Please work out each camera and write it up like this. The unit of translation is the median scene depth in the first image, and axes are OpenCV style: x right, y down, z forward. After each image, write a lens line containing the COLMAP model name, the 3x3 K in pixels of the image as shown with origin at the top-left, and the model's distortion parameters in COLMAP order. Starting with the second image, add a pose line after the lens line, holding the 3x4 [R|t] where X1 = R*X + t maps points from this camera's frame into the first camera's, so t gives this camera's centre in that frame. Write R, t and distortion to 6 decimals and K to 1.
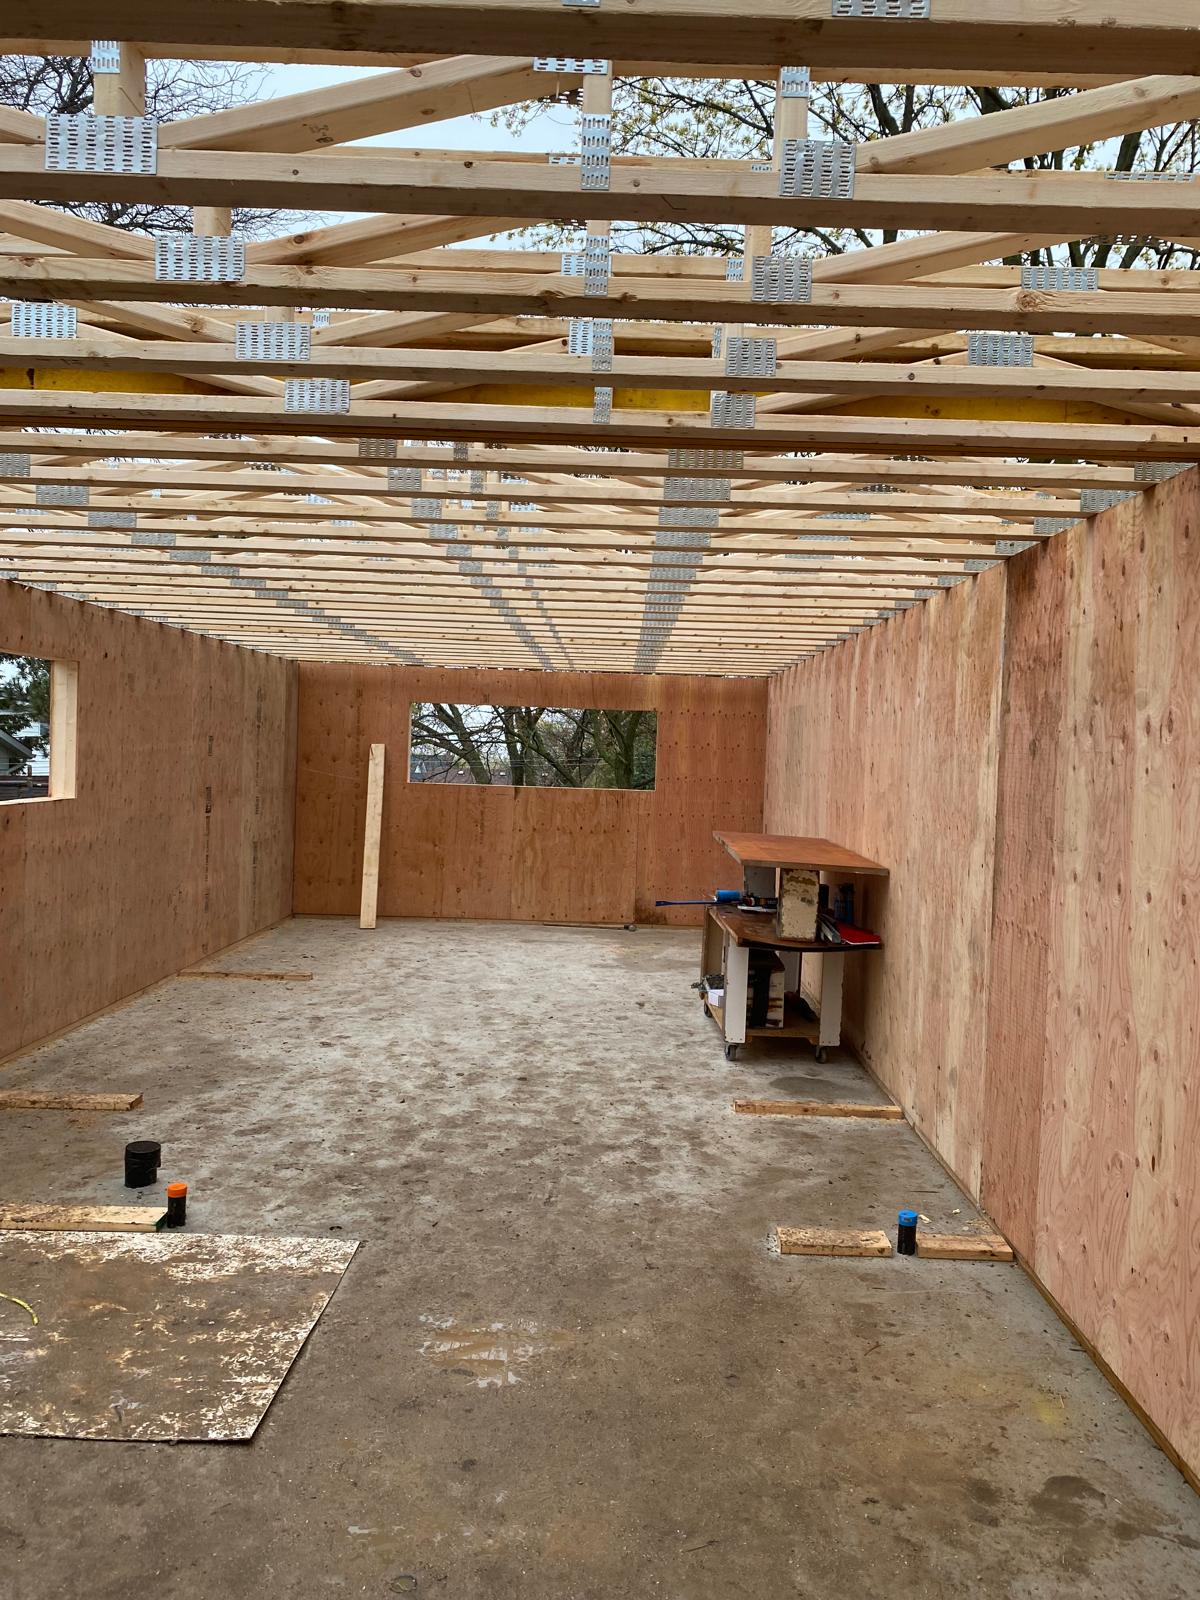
lens RADIAL K [[1202.9, 0, 600.0], [0, 1202.9, 800.0], [0, 0, 1]] dist [0.123890, -0.164407]
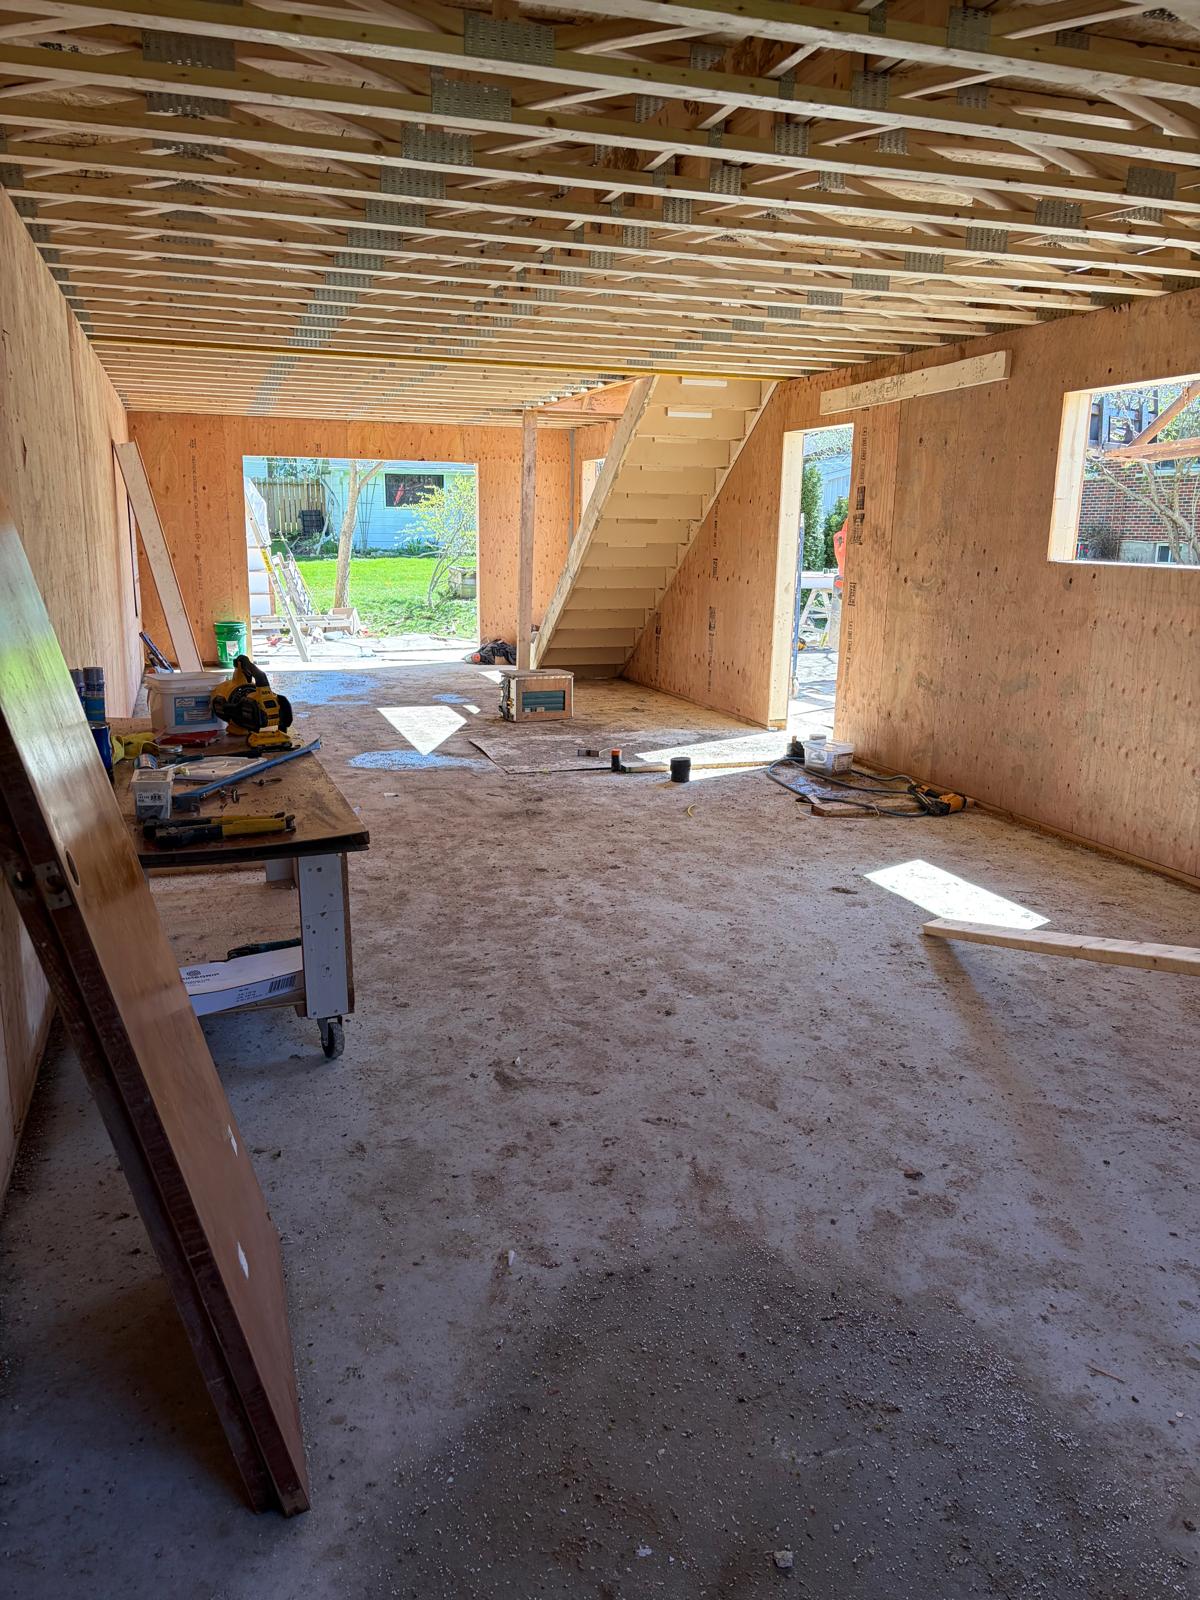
lens RADIAL K [[1202.9, 0, 600.0], [0, 1202.9, 800.0], [0, 0, 1]] dist [0.123890, -0.164407]
pose [[-0.945778, 0.029350, -0.323486, 0.190728], [-0.052541, 0.968970, 0.241529, -0.031341], [0.320538, 0.245429, -0.914888, 1.968241]]
